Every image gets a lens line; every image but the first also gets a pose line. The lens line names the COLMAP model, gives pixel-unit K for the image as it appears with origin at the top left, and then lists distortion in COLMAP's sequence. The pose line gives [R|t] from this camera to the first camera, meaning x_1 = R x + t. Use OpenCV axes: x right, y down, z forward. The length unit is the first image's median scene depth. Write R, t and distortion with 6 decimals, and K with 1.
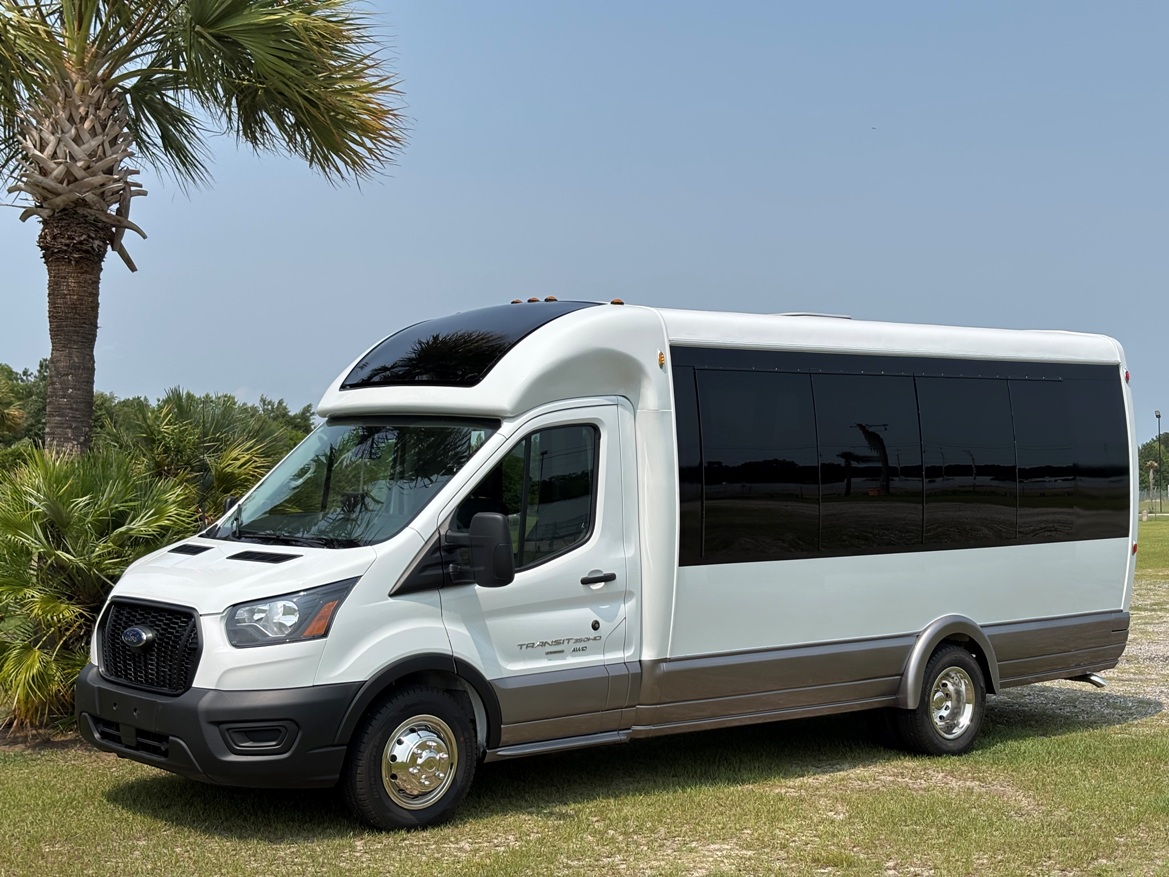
lens RADIAL K [[1754.9, 0, 590.7], [0, 1754.9, 439.1], [0, 0, 1]] dist [0.241953, -0.963563]
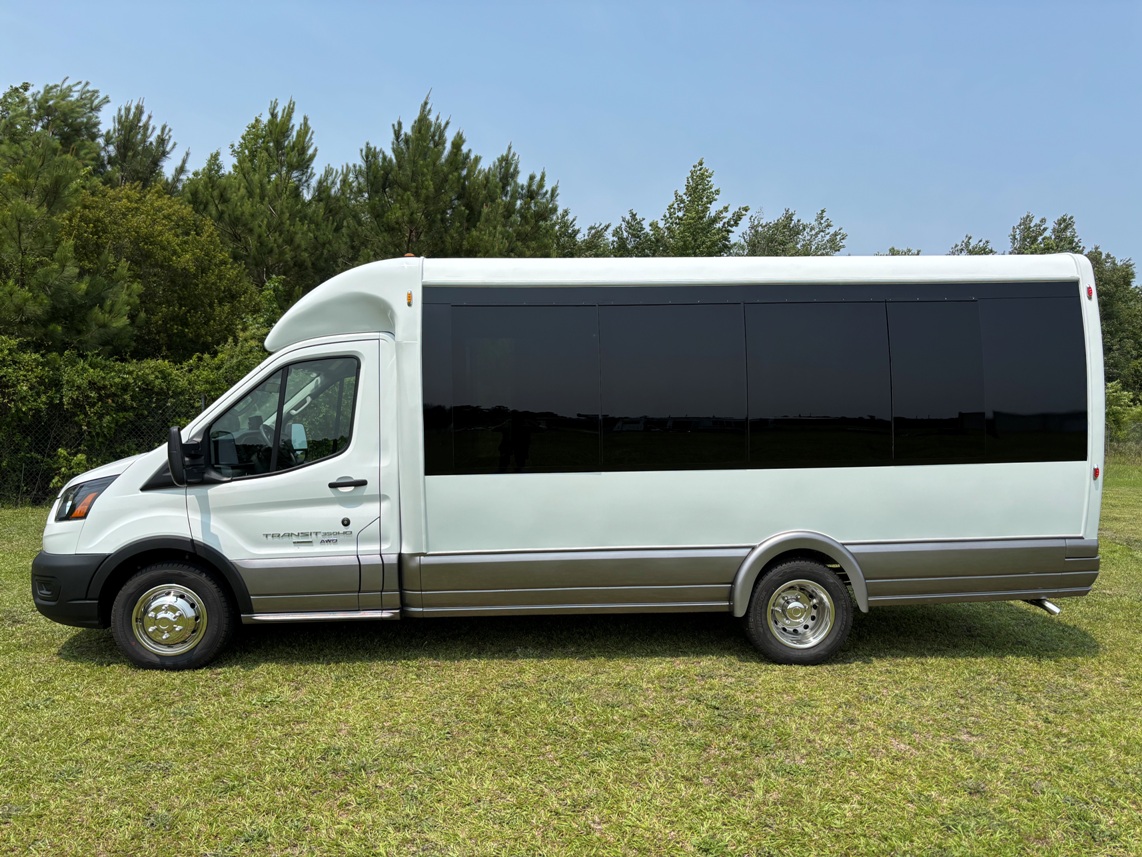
lens RADIAL K [[855.7, 0, 576.8], [0, 855.7, 433.9], [0, 0, 1]] dist [0.040124, -0.045960]
pose [[0.801265, 0.001836, -0.598307, 0.478424], [0.015270, 0.999607, 0.023518, 0.033754], [0.598115, -0.027980, 0.800922, 0.619953]]
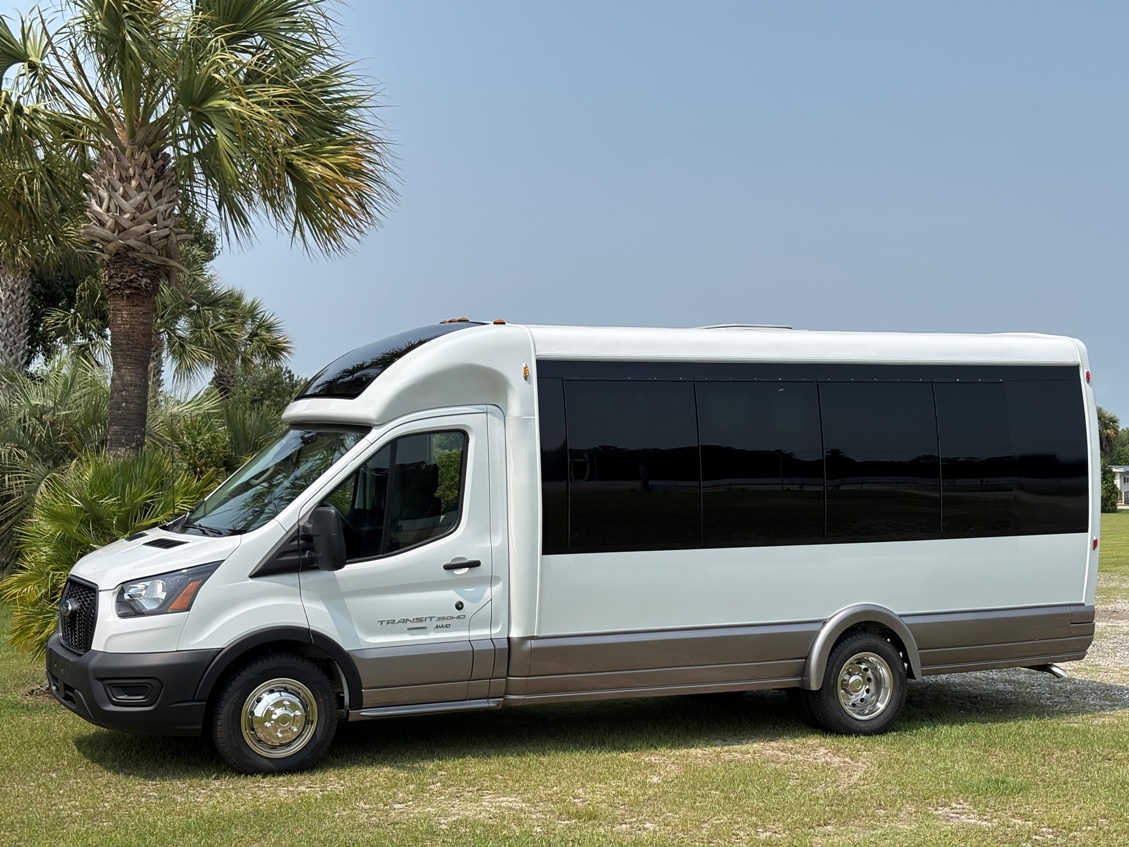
lens RADIAL K [[1687.9, 0, 568.8], [0, 1687.9, 420.3], [0, 0, 1]] dist [0.229357, -0.917791]
pose [[0.967466, -0.008826, -0.252846, 0.349050], [0.006733, 0.999936, -0.009141, -0.004301], [0.252910, 0.007141, 0.967463, -0.050074]]
